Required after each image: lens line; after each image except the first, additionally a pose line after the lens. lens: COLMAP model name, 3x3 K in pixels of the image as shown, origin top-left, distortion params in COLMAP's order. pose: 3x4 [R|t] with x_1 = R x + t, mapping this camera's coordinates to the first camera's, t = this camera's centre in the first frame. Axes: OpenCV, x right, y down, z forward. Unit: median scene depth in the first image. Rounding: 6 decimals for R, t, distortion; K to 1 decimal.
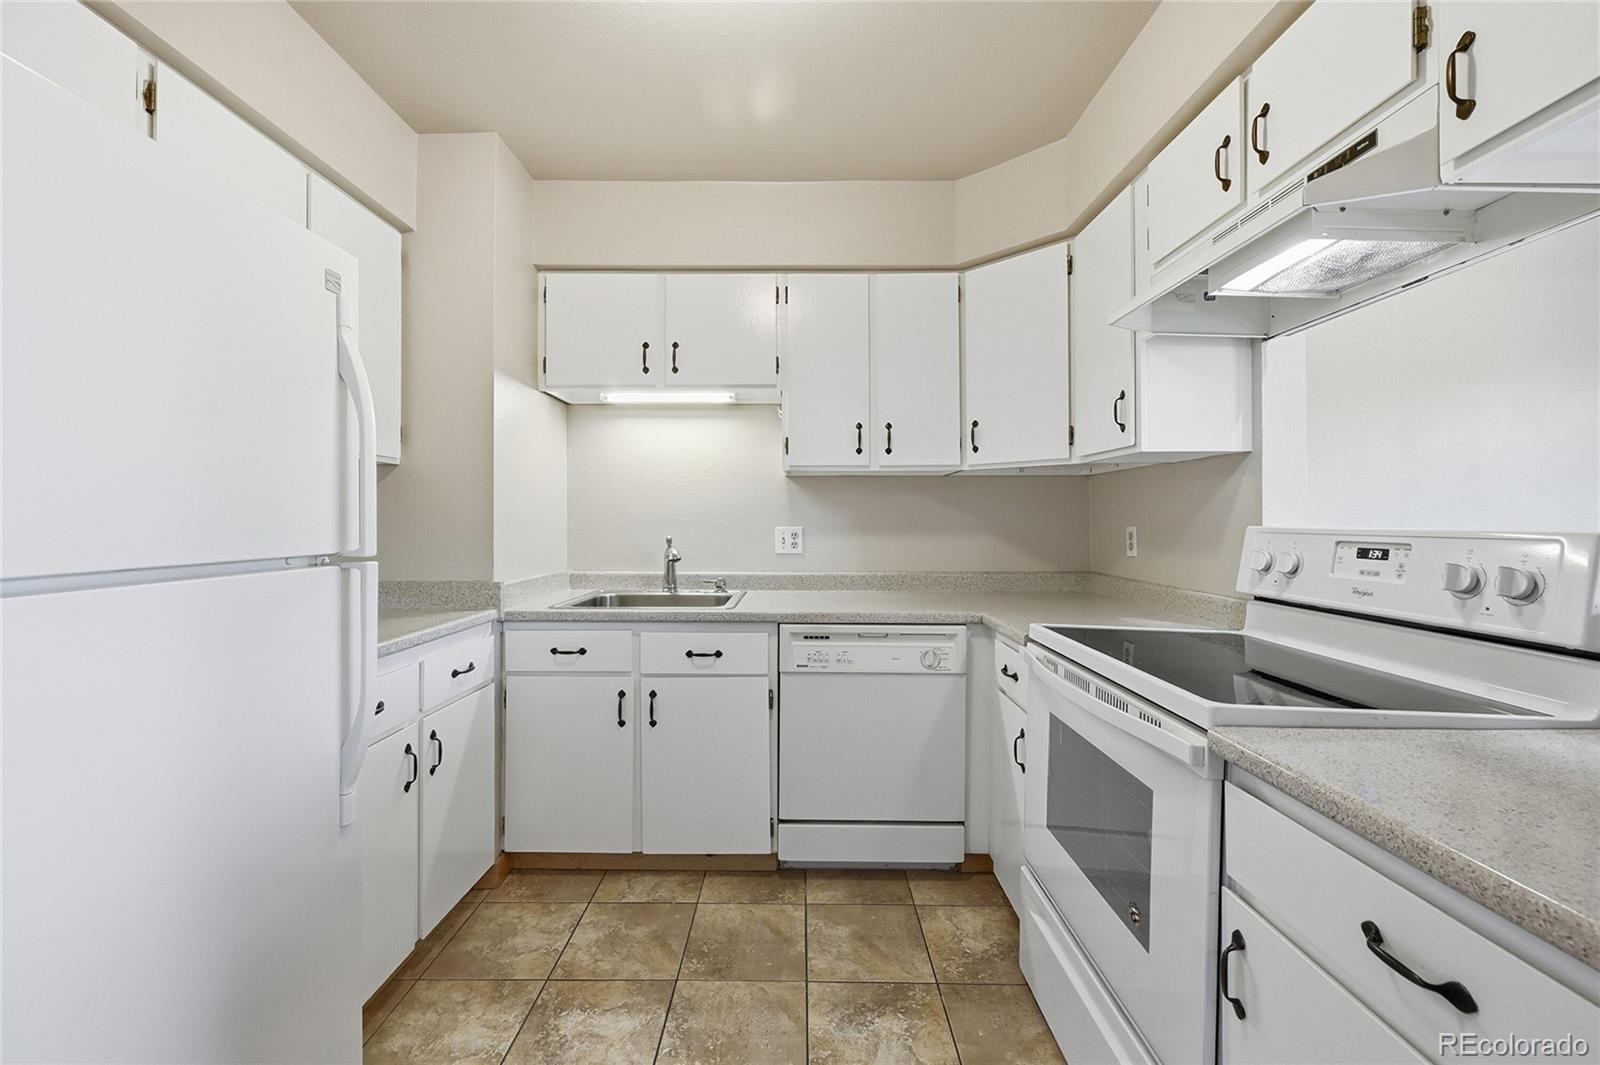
lens RADIAL K [[639.0, 0, 804.4], [0, 639.0, 512.5], [0, 0, 1]] dist [0.000202, -0.000492]
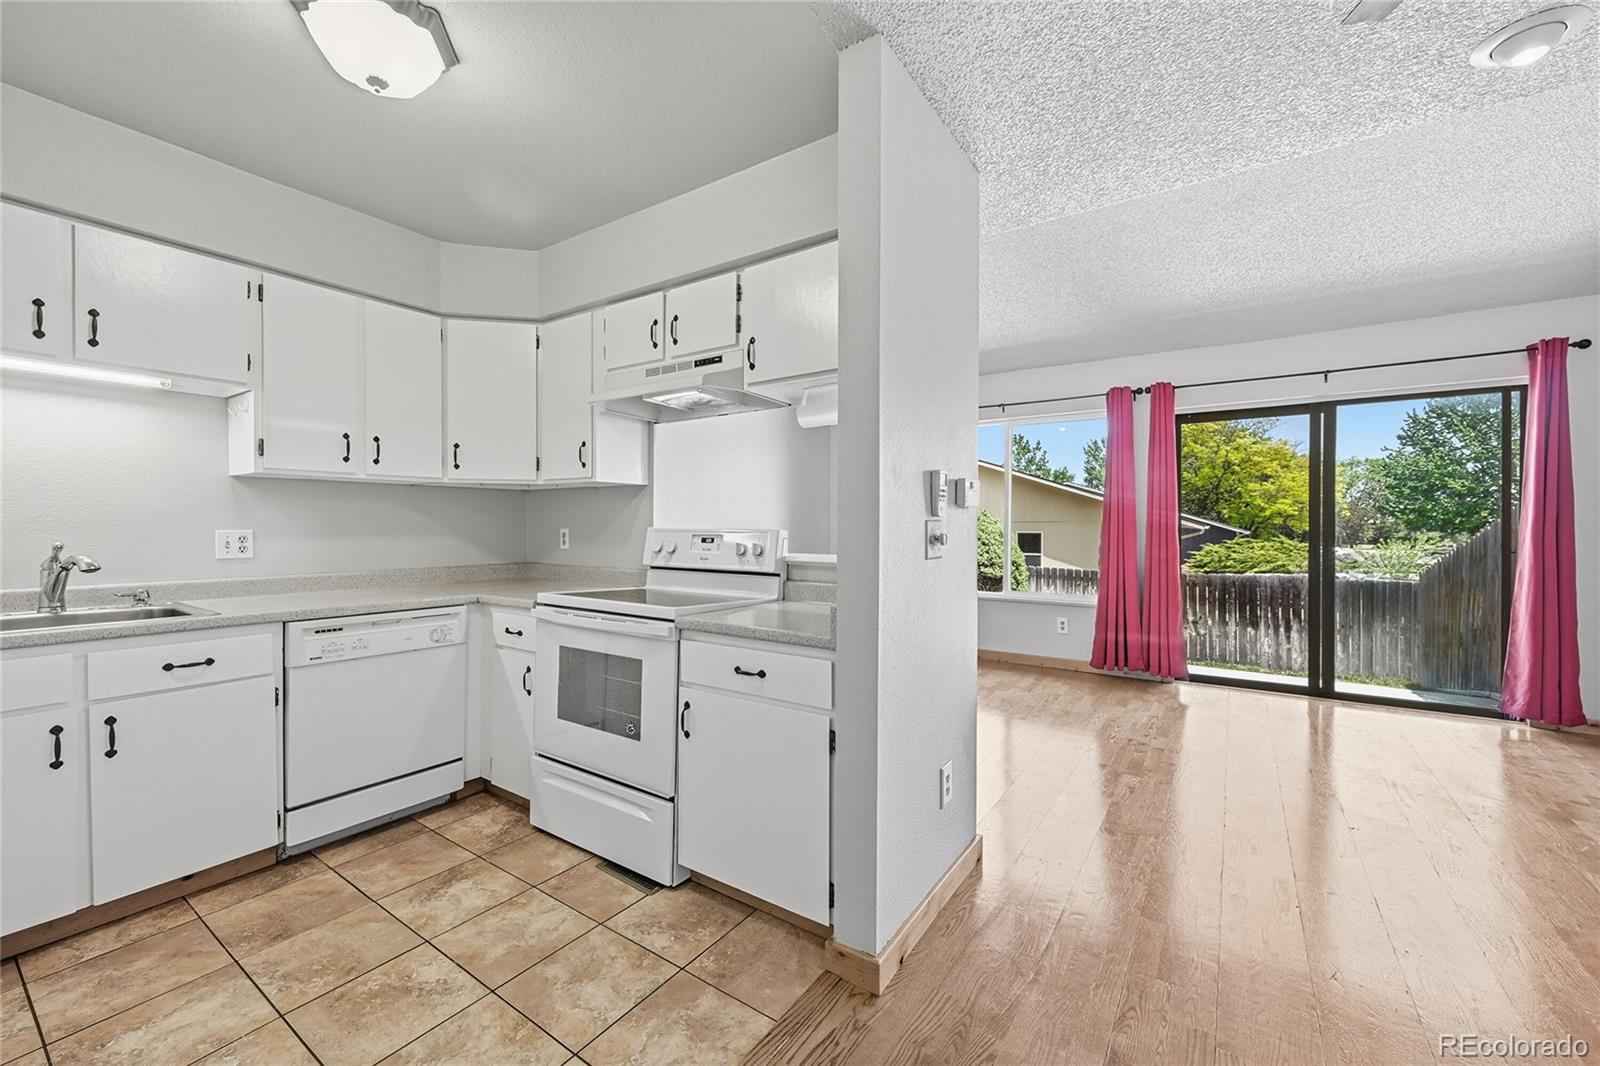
lens RADIAL K [[639.0, 0, 790.6], [0, 639.0, 526.6], [0, 0, 1]] dist [0.000202, -0.000492]
pose [[0.569138, 0.000167, 0.822242, -0.452626], [-0.012754, 0.999881, 0.008625, -0.001468], [-0.822143, -0.015396, 0.569073, -0.277908]]
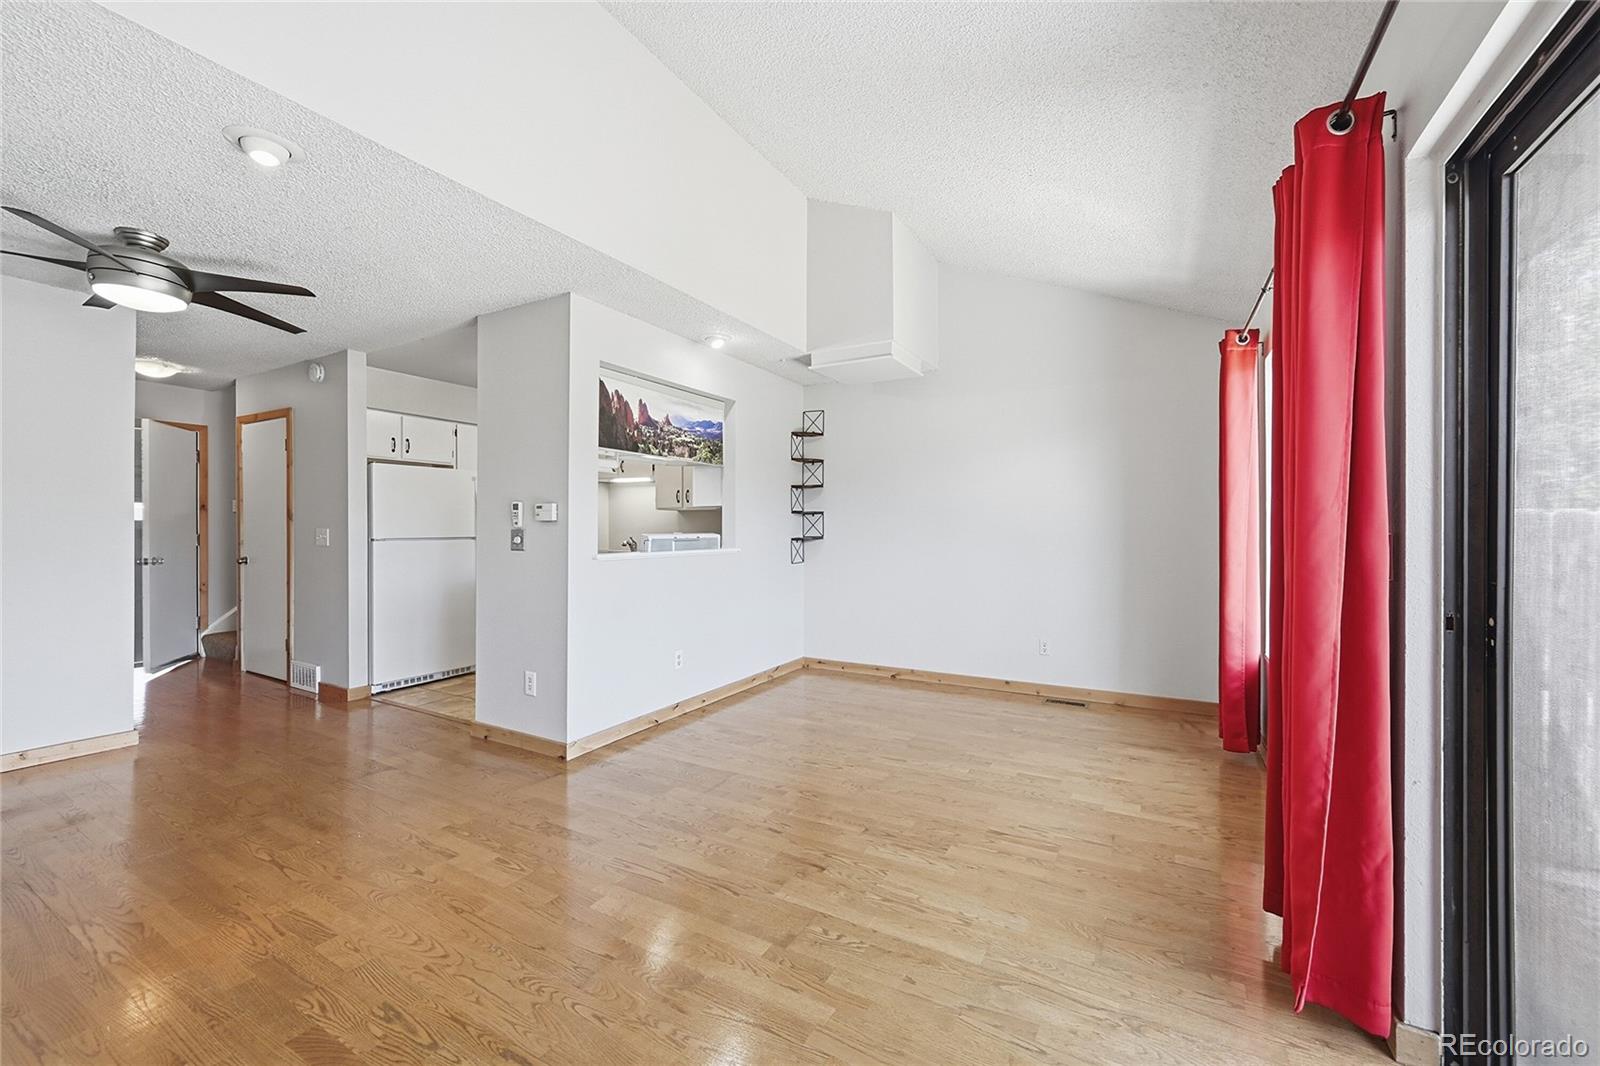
lens RADIAL K [[635.9, 0, 791.3], [0, 635.9, 532.4], [0, 0, 1]] dist [-0.001262, -0.000718]
pose [[0.863909, 0.005055, -0.503623, 1.994403], [0.002748, 0.999887, 0.014750, -0.016515], [0.503641, -0.014127, 0.863797, -1.037709]]
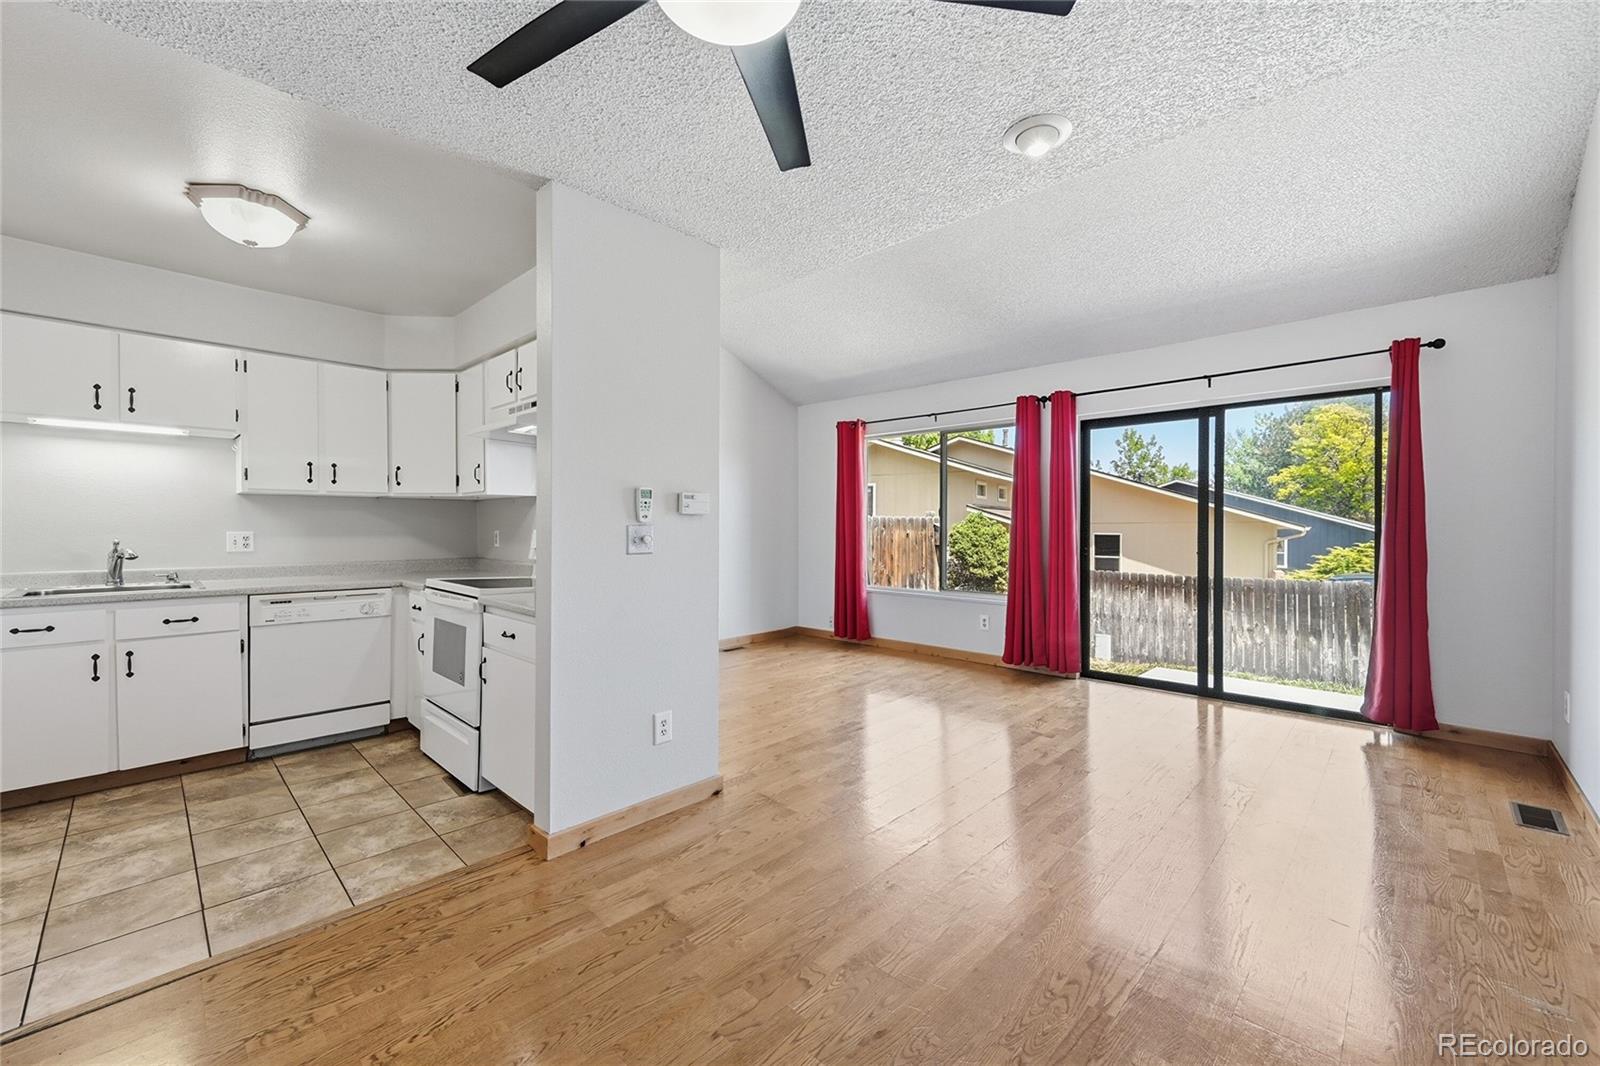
lens RADIAL K [[639.0, 0, 789.6], [0, 639.0, 530.1], [0, 0, 1]] dist [0.000202, -0.000492]
pose [[0.701465, -0.002378, 0.712700, -0.233131], [-0.011125, 0.999836, 0.014286, -0.017480], [-0.712617, -0.017950, 0.701324, -1.026480]]
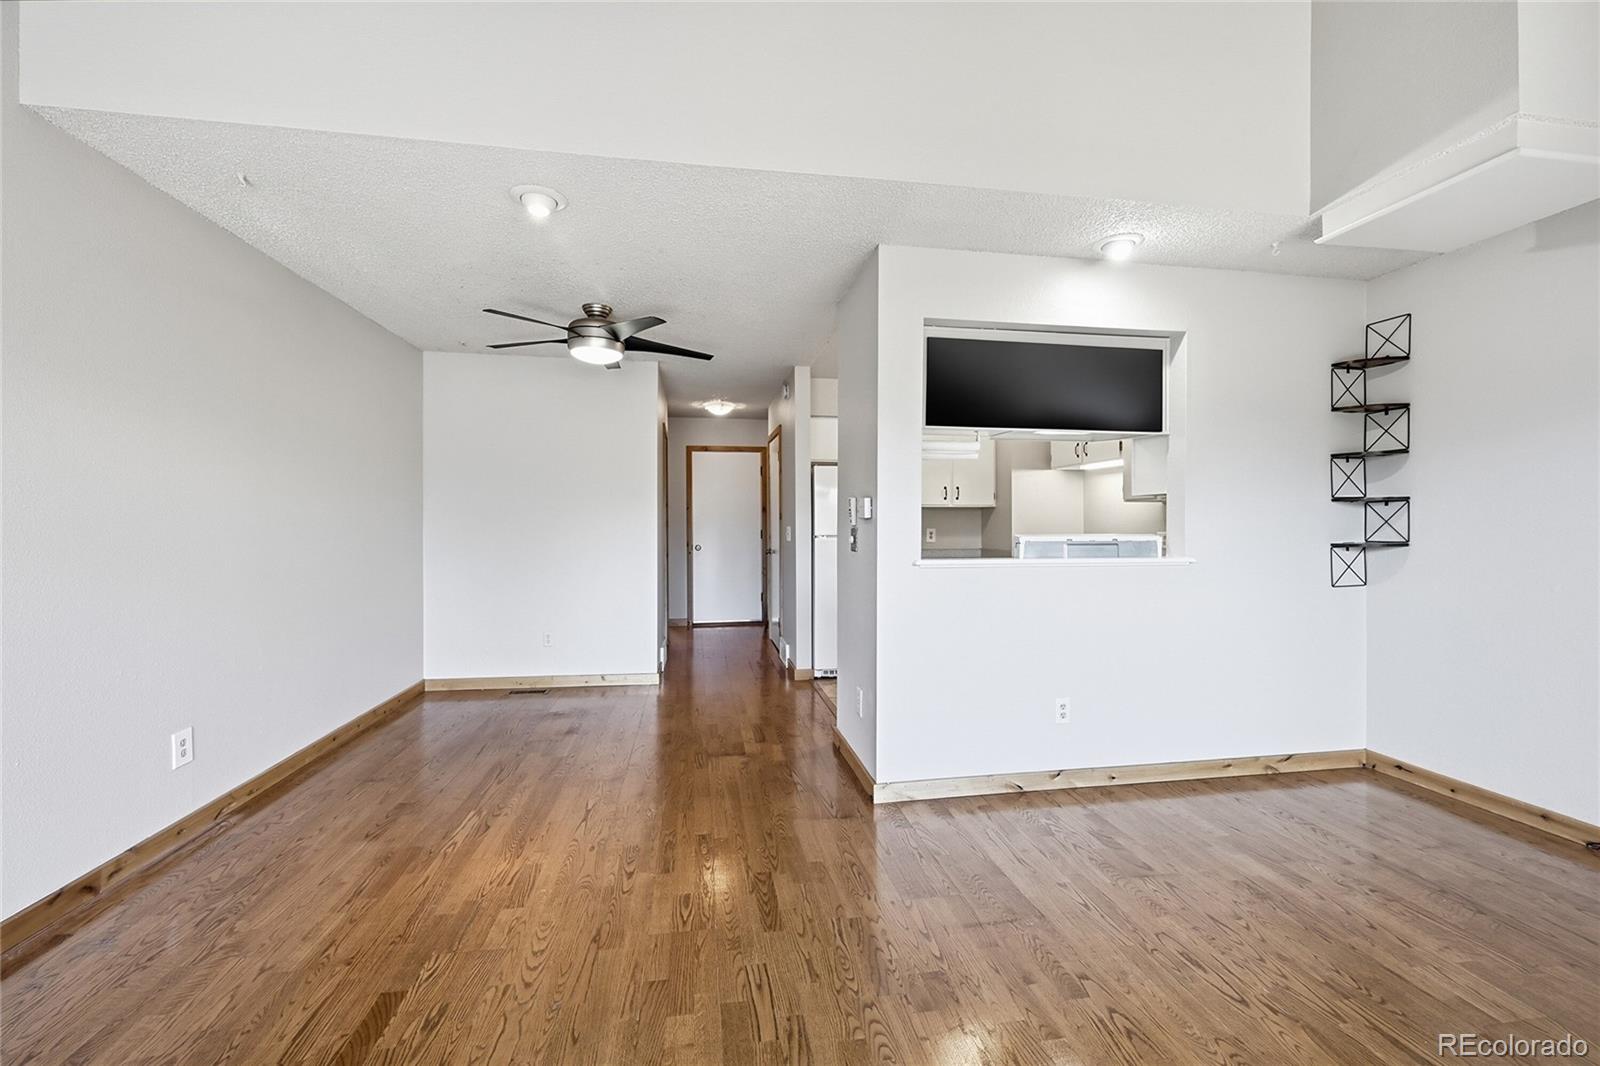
lens RADIAL K [[635.9, 0, 797.2], [0, 635.9, 529.0], [0, 0, 1]] dist [-0.001262, -0.000718]
pose [[0.153488, 0.007951, -0.988119, 2.003766], [0.007776, 0.999927, 0.009254, -0.014276], [0.988120, -0.009104, 0.153415, -0.279425]]
